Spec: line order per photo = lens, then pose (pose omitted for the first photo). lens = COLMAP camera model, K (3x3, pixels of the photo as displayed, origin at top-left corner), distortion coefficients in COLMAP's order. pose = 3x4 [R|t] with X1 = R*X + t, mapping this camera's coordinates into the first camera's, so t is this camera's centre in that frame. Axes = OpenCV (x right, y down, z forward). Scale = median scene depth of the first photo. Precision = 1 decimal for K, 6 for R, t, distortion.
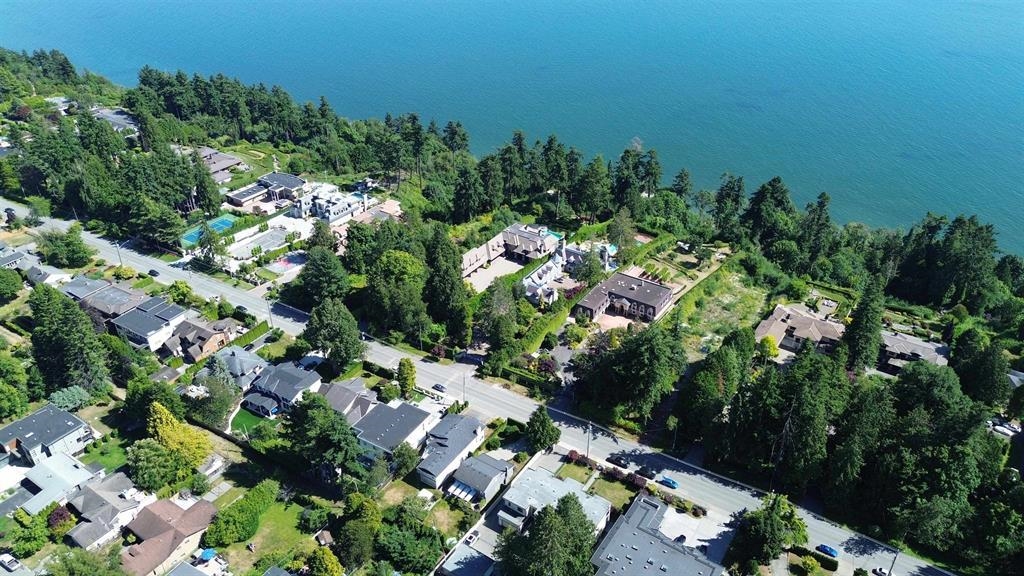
lens RADIAL K [[723.5, 0, 512.0], [0, 723.5, 288.0], [0, 0, 1]] dist [0.083928, -0.084389]
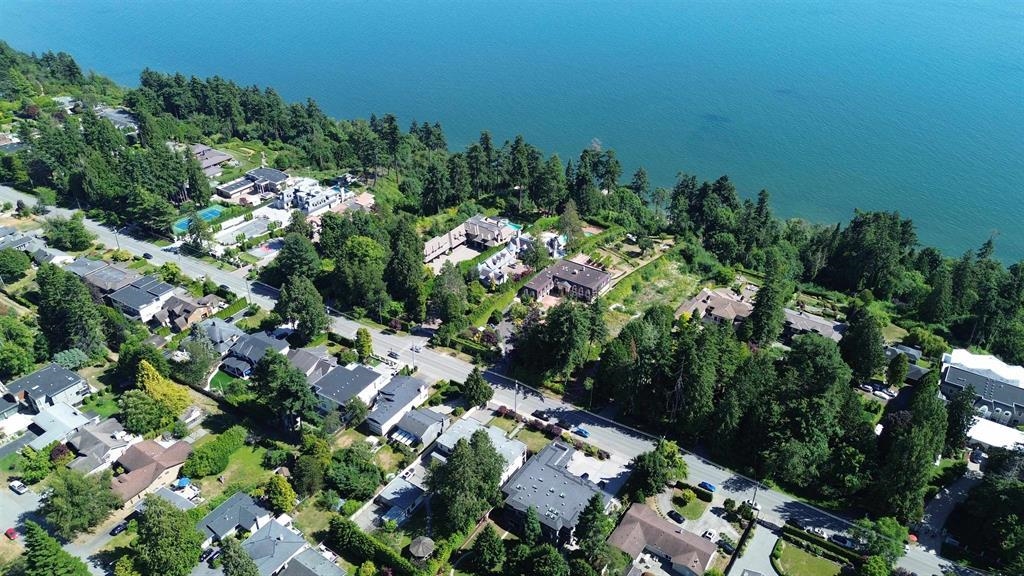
lens RADIAL K [[723.5, 0, 512.0], [0, 723.5, 288.0], [0, 0, 1]] dist [0.083928, -0.084389]
pose [[0.999945, 0.008280, -0.006465, 0.069651], [-0.008289, 0.999965, -0.001332, 0.023754], [0.006453, 0.001385, 0.999978, -0.106870]]
